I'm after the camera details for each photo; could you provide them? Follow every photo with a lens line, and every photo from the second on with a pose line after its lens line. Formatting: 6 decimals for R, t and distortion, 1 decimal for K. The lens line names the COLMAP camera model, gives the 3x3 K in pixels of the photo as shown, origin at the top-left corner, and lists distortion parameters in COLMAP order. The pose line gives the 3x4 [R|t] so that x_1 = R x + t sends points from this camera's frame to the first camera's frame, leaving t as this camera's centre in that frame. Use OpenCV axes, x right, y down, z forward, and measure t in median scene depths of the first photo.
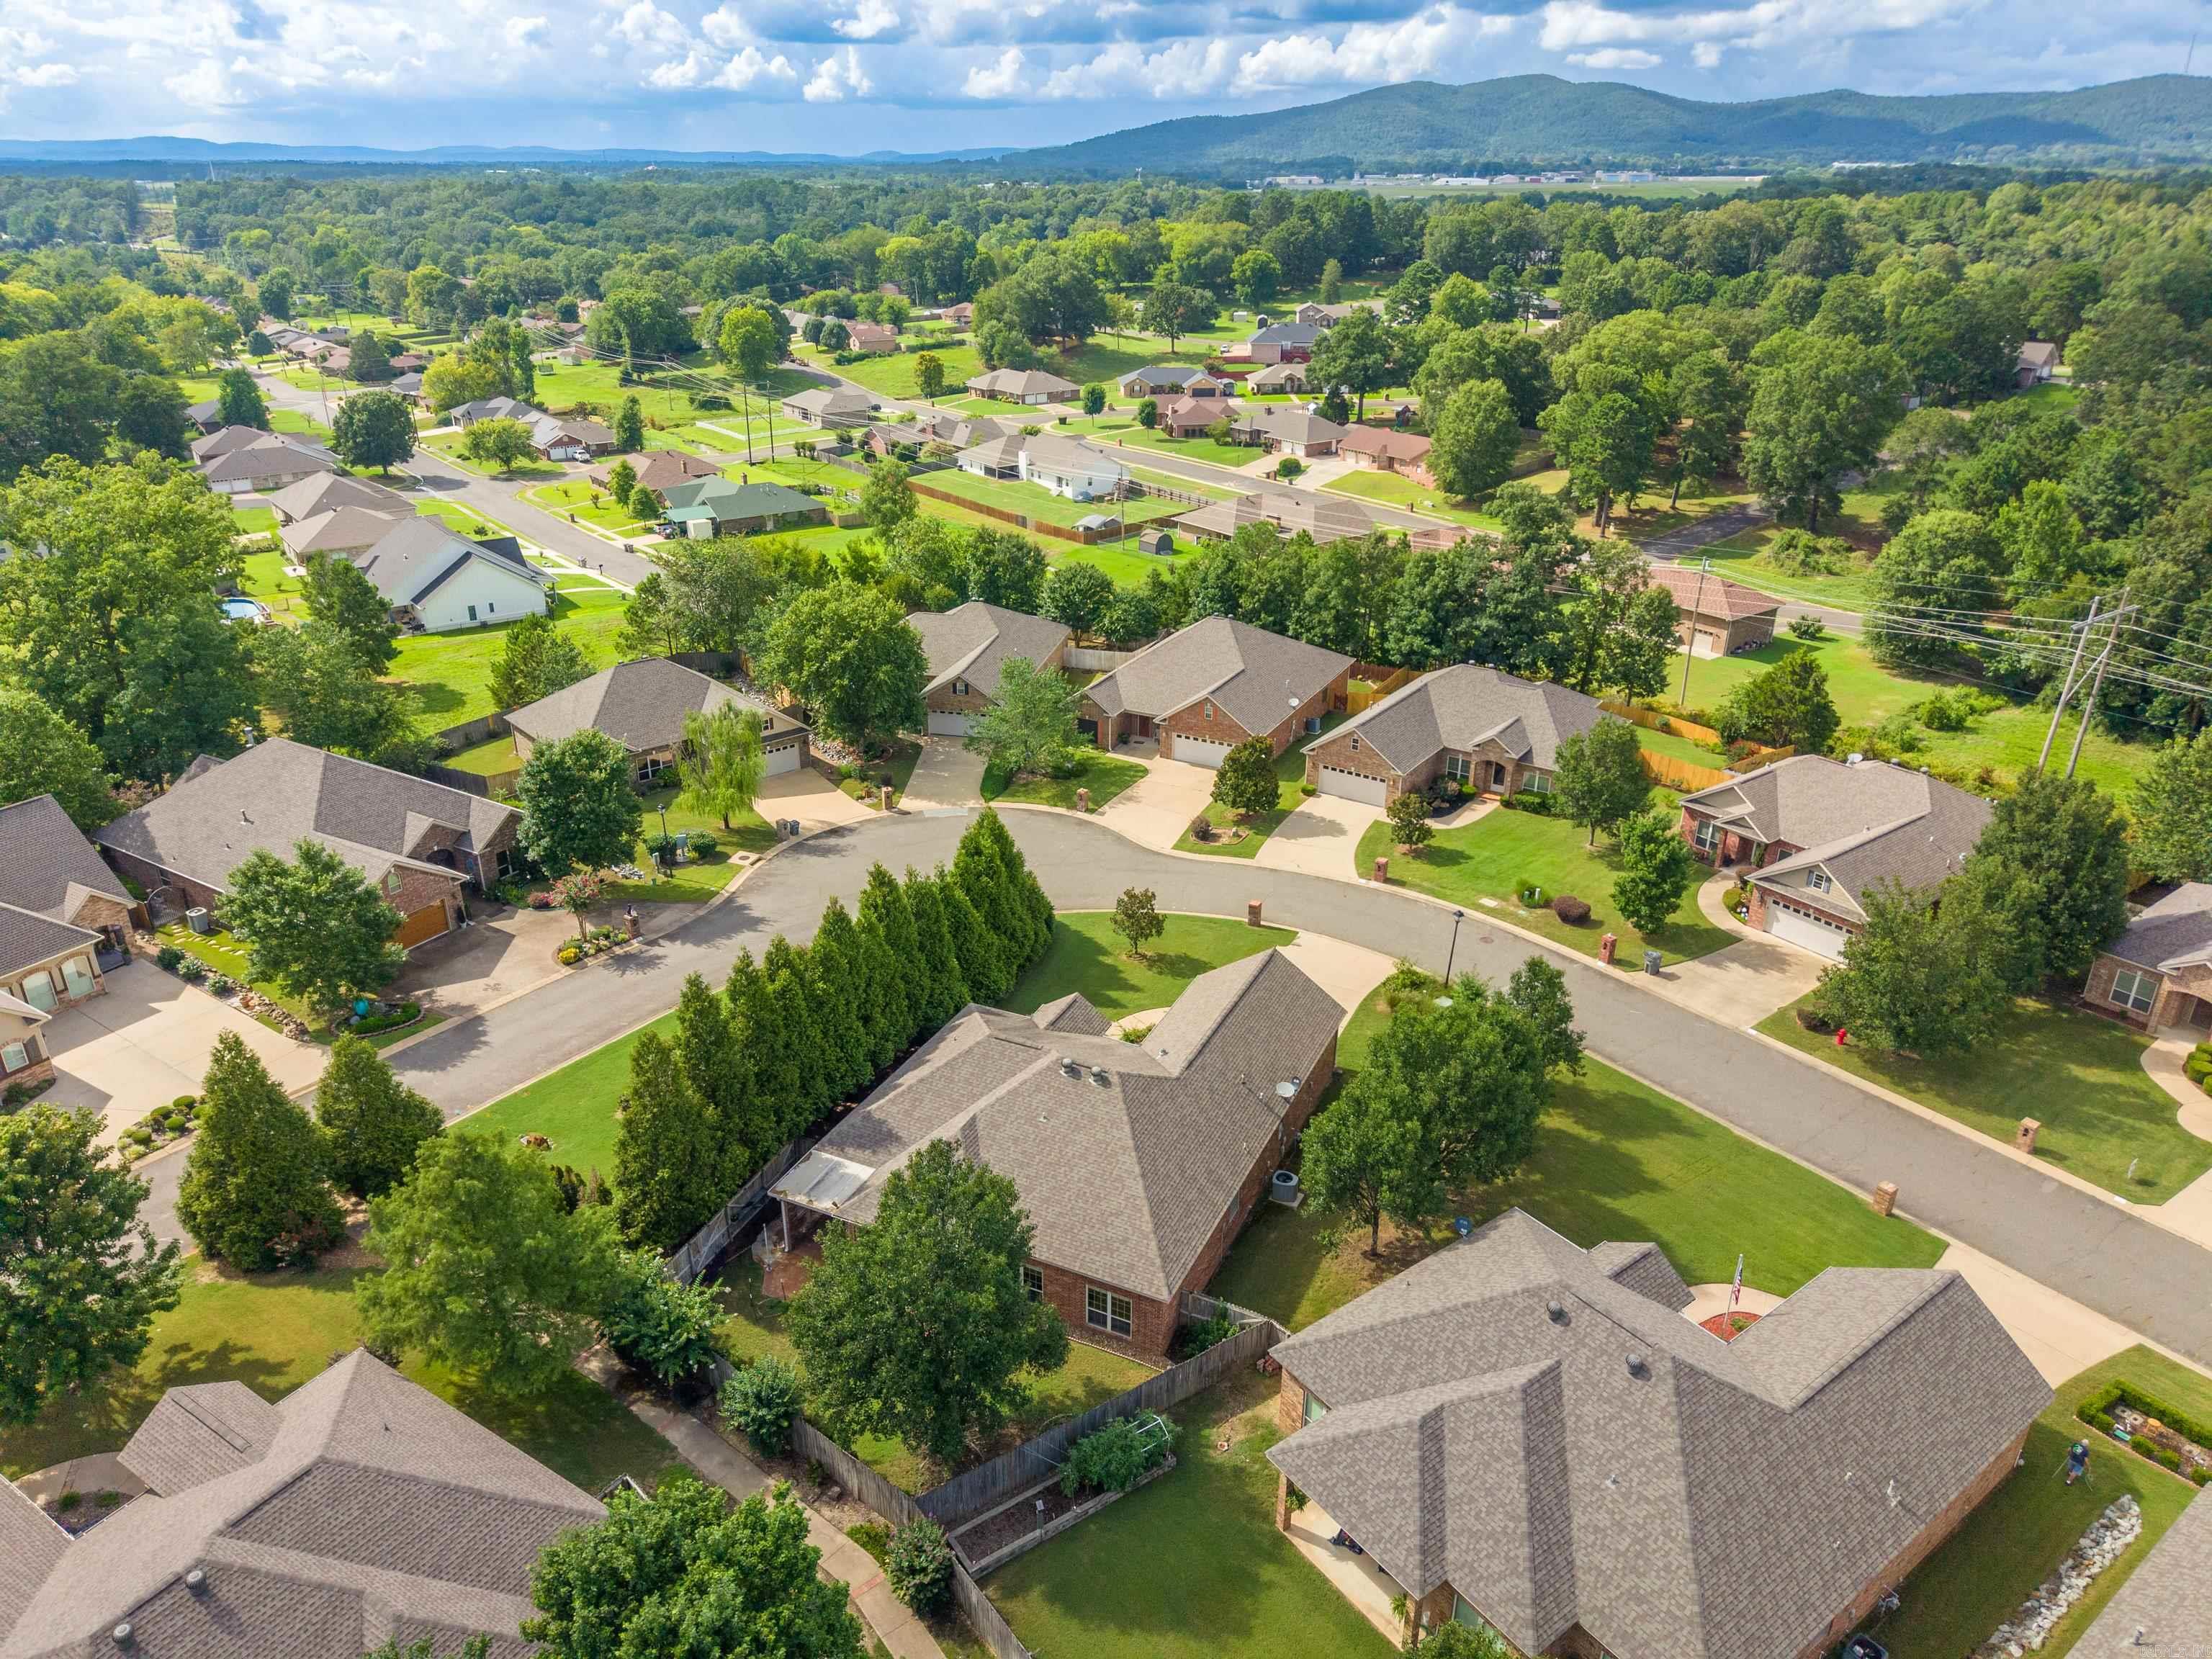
lens RADIAL K [[1525.2, 0, 1106.0], [0, 1525.2, 829.5], [0, 0, 1]] dist [0.024650, -0.025556]
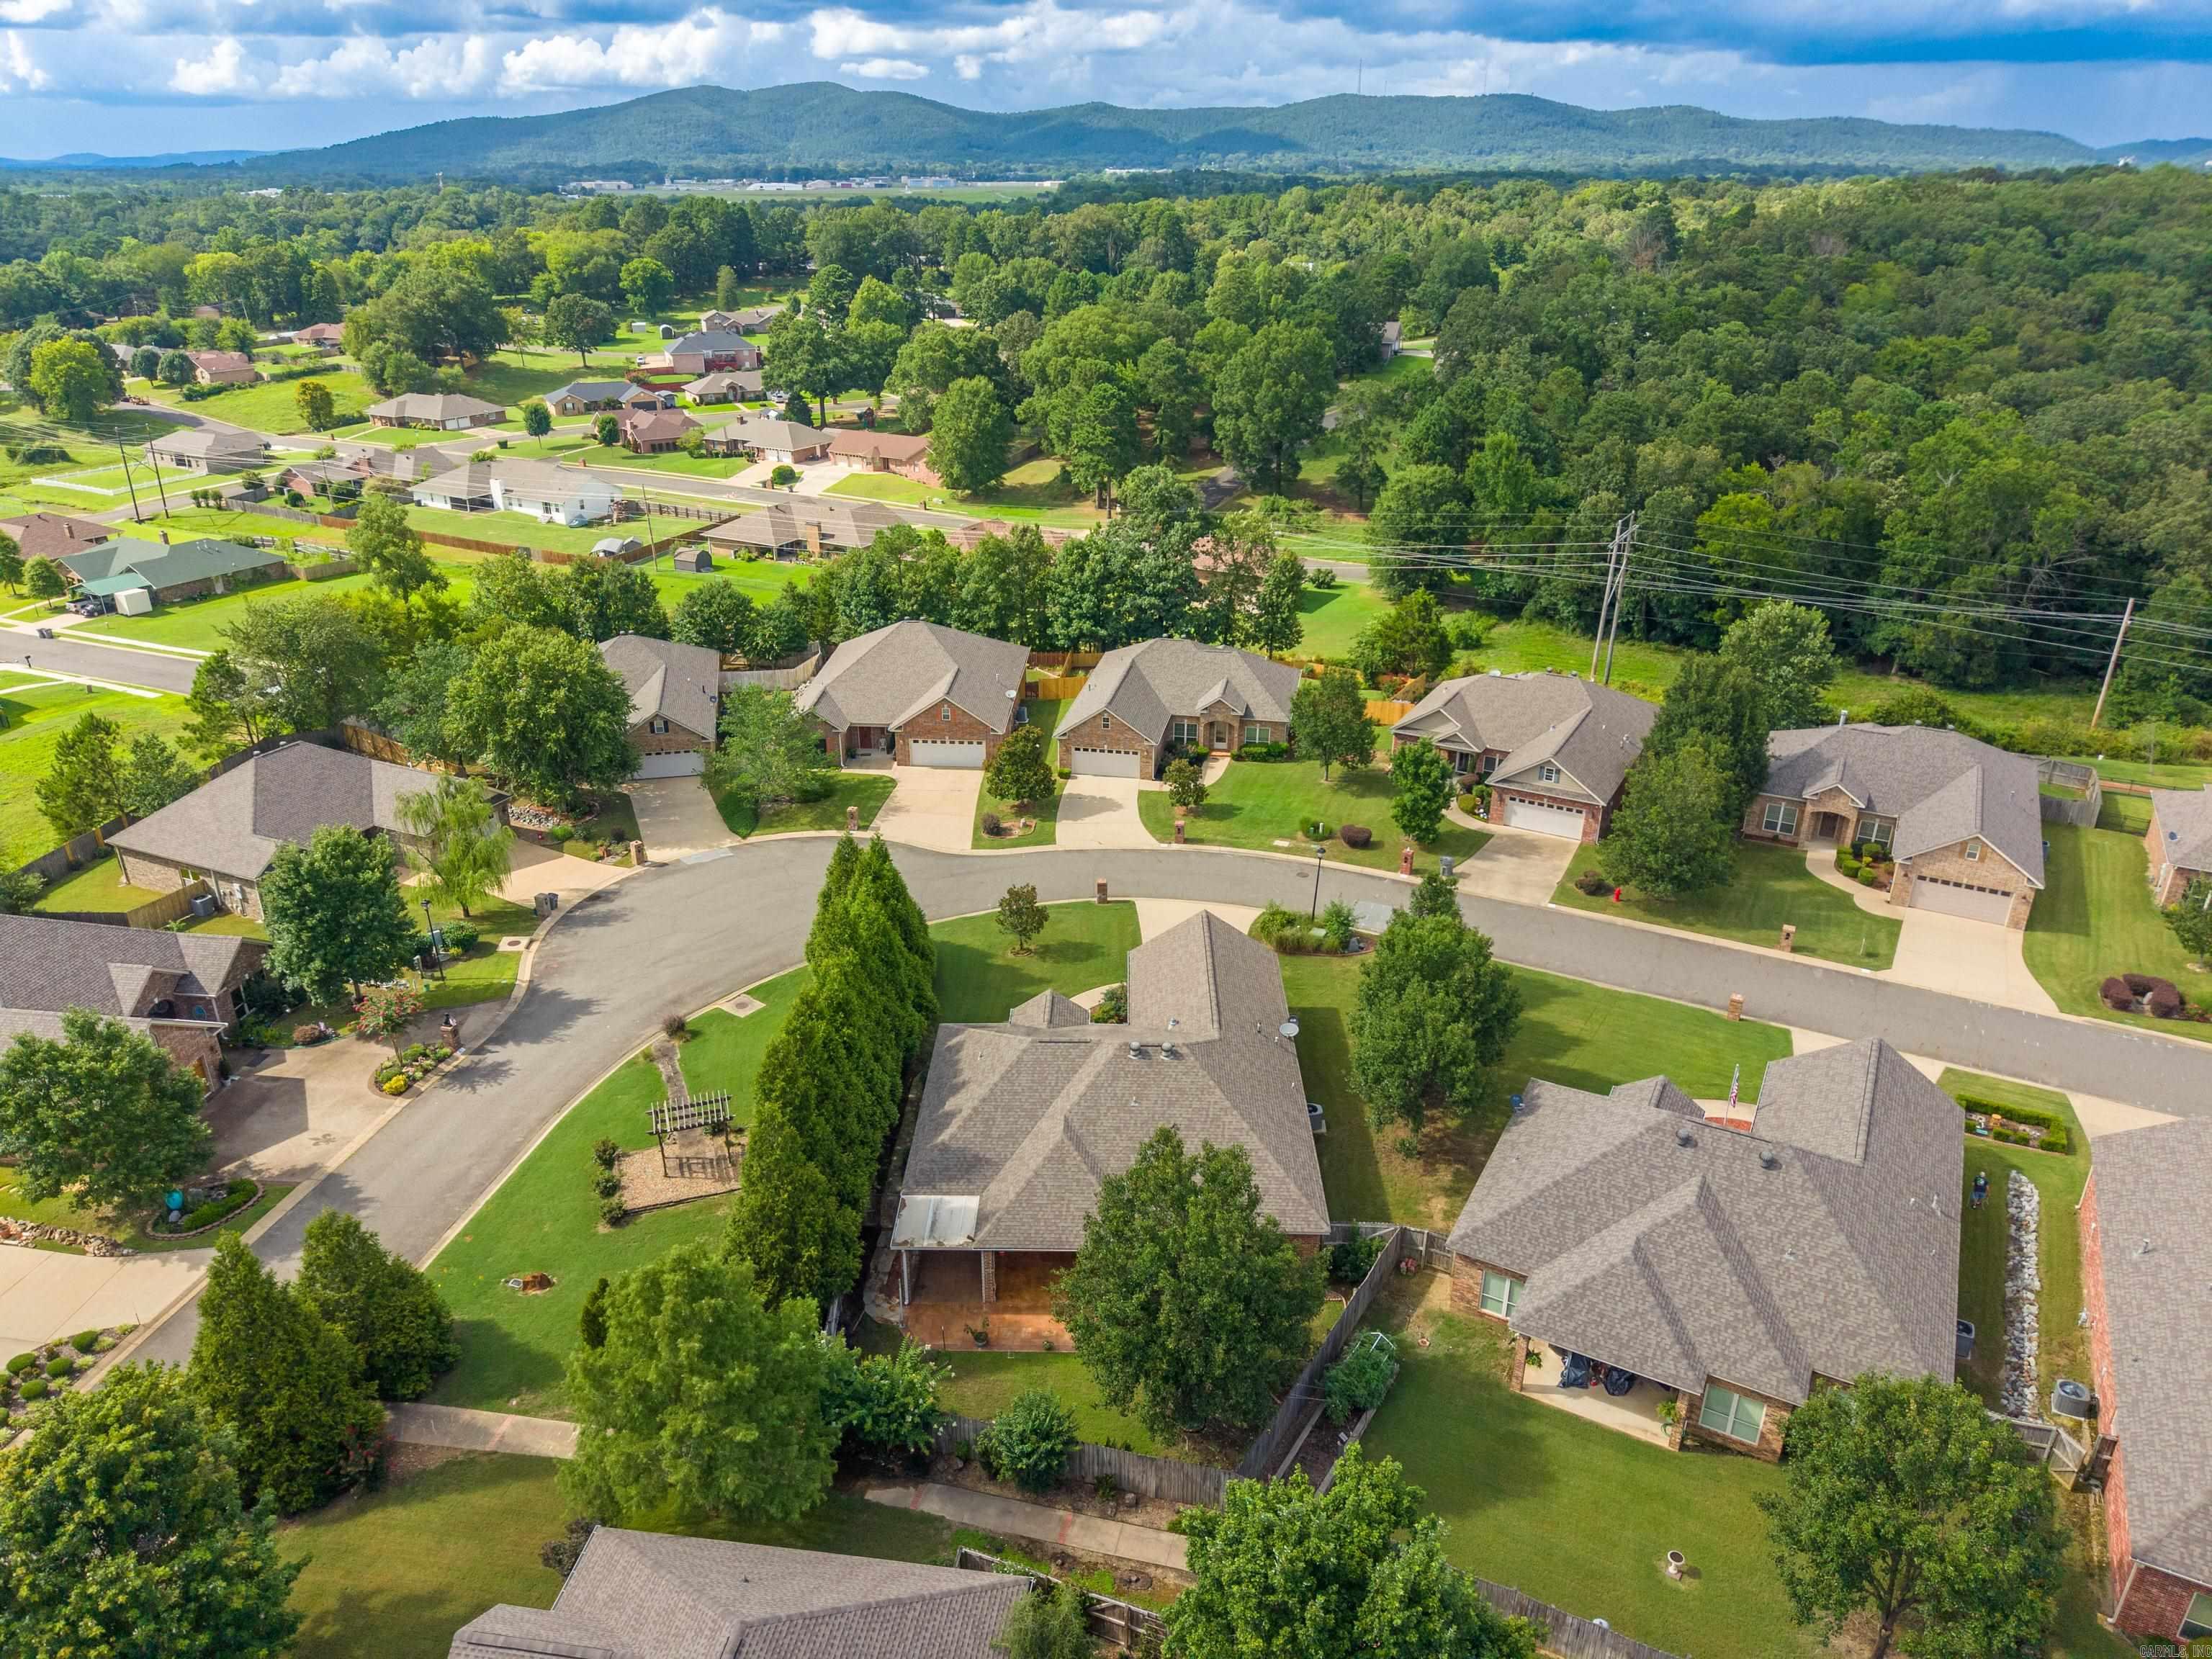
lens RADIAL K [[1525.2, 0, 1106.0], [0, 1525.2, 829.5], [0, 0, 1]] dist [0.024650, -0.025556]
pose [[0.905698, -0.168590, 0.388958, -0.102836], [0.169674, 0.984986, 0.031843, -0.006595], [-0.388487, 0.037156, 0.920705, 0.014080]]
